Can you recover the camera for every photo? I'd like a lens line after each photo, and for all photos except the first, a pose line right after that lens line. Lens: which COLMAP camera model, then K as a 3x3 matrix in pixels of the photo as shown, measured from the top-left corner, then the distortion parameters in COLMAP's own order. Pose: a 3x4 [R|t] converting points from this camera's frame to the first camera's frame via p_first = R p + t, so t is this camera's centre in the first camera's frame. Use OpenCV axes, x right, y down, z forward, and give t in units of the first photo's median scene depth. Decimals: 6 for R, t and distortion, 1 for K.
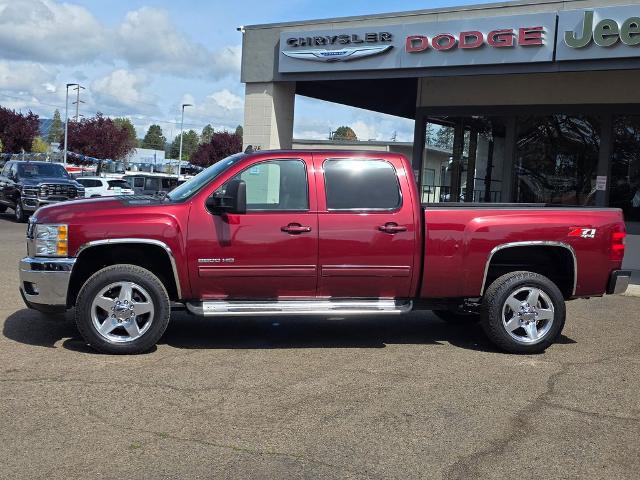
lens RADIAL K [[826.8, 0, 338.4], [0, 826.8, 239.8], [0, 0, 1]] dist [0.159005, -0.362585]
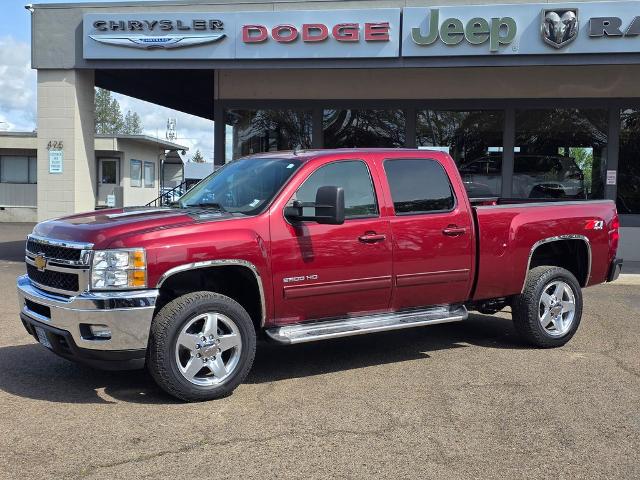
lens RADIAL K [[826.8, 0, 338.4], [0, 826.8, 239.8], [0, 0, 1]] dist [0.159005, -0.362585]
pose [[0.921347, -0.058221, 0.384358, -0.218904], [0.054350, 0.998302, 0.020934, -0.015795], [-0.384924, 0.001602, 0.922947, 0.090117]]
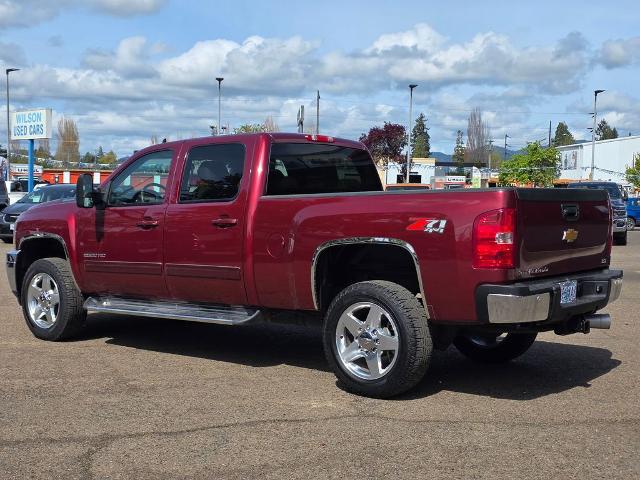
lens RADIAL K [[826.8, 0, 338.4], [0, 826.8, 239.8], [0, 0, 1]] dist [0.159005, -0.362585]
pose [[0.632940, -0.003474, -0.774193, 0.415612], [-0.022981, 0.999465, -0.023273, 0.011023], [0.773859, 0.032522, 0.632522, 0.287584]]
